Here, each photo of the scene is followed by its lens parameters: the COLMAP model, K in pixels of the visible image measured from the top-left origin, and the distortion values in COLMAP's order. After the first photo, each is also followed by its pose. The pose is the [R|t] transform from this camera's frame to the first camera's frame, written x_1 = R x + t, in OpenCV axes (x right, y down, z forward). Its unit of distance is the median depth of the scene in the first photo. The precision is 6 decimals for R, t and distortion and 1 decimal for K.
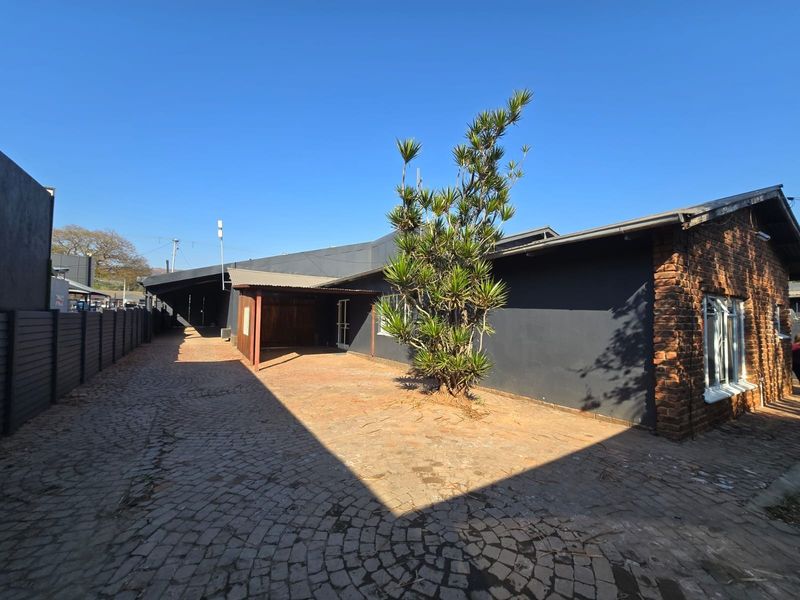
lens RADIAL K [[328.0, 0, 396.5], [0, 328.0, 304.7], [0, 0, 1]] dist [-0.006855, 0.003019]
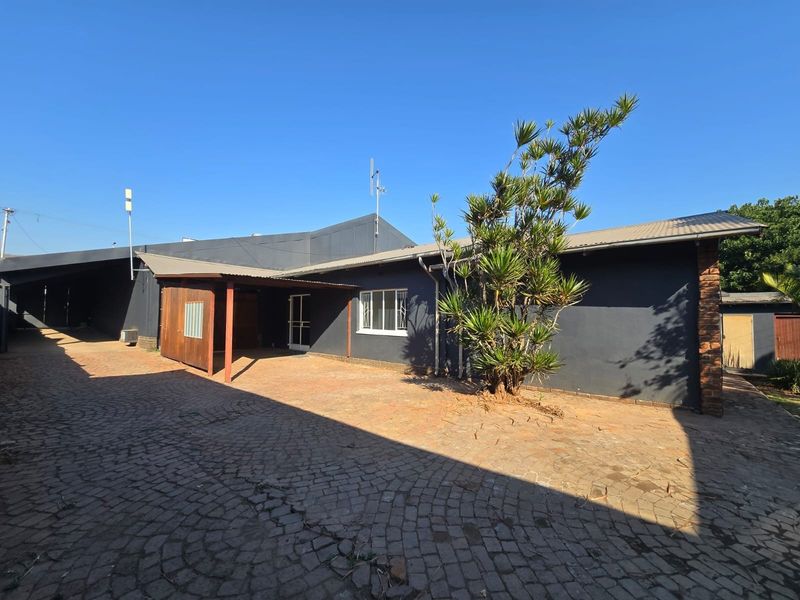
lens RADIAL K [[328.0, 0, 395.5], [0, 328.0, 302.3], [0, 0, 1]] dist [-0.006855, 0.003019]
pose [[0.947330, 0.006972, 0.320182, -0.587493], [-0.008036, 0.999966, 0.002002, 0.004654], [-0.320157, -0.004469, 0.947354, 0.226184]]
